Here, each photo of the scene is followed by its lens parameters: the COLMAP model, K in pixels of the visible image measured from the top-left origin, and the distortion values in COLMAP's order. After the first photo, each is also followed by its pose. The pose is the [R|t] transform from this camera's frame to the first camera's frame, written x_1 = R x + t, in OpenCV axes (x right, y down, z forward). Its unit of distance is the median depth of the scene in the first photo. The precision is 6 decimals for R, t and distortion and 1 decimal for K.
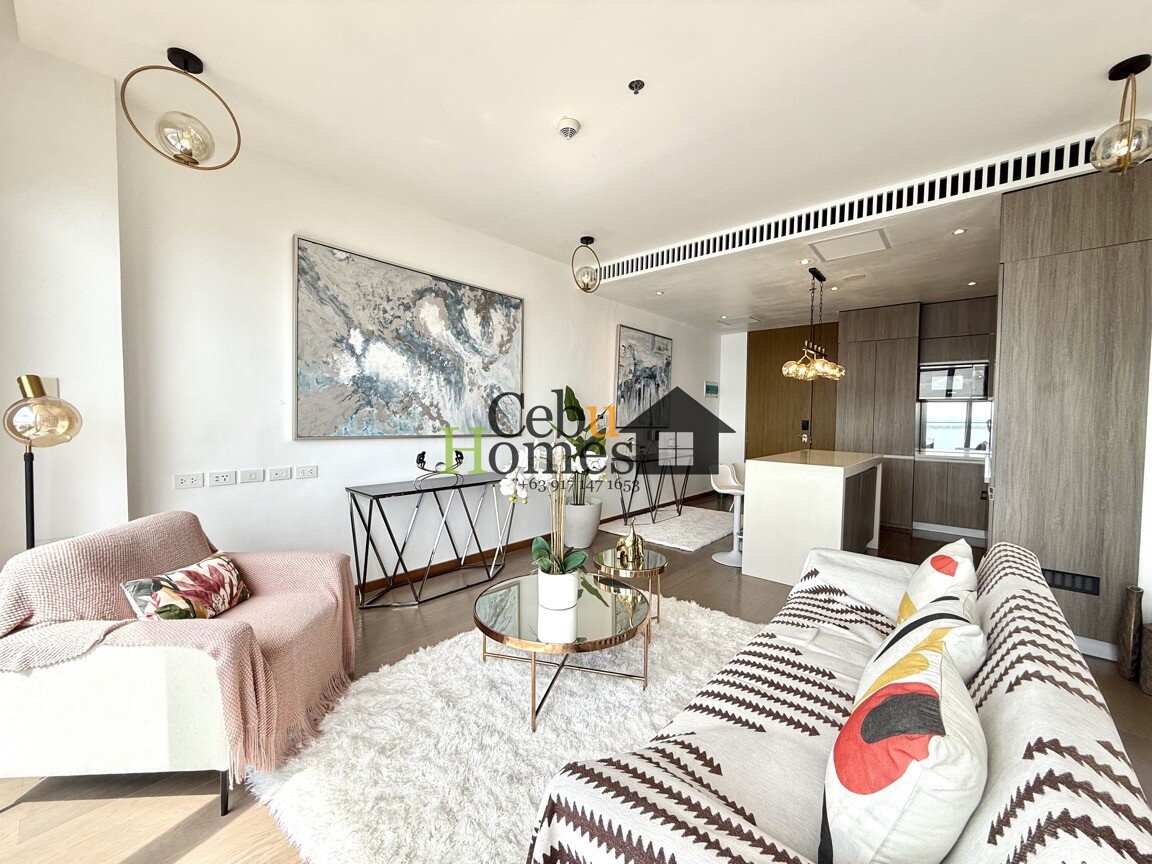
lens RADIAL K [[464.9, 0, 576.0], [0, 464.9, 427.4], [0, 0, 1]] dist [0.000004, -0.000067]
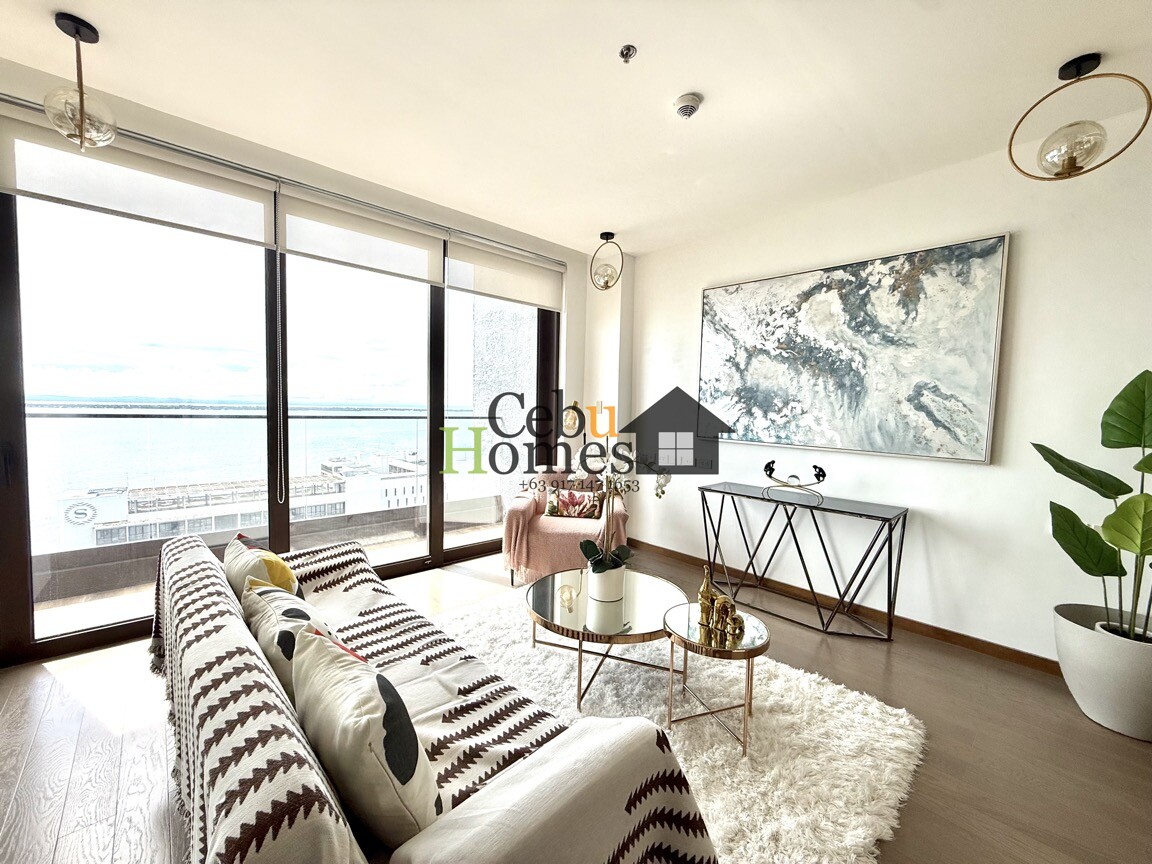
lens RADIAL K [[464.9, 0, 592.4], [0, 464.9, 433.2], [0, 0, 1]] dist [0.000004, -0.000067]
pose [[-0.080316, 0.029378, -0.996336, 0.652524], [-0.059766, 0.997625, 0.034234, -0.015064], [0.994976, 0.062296, -0.078370, 0.669926]]
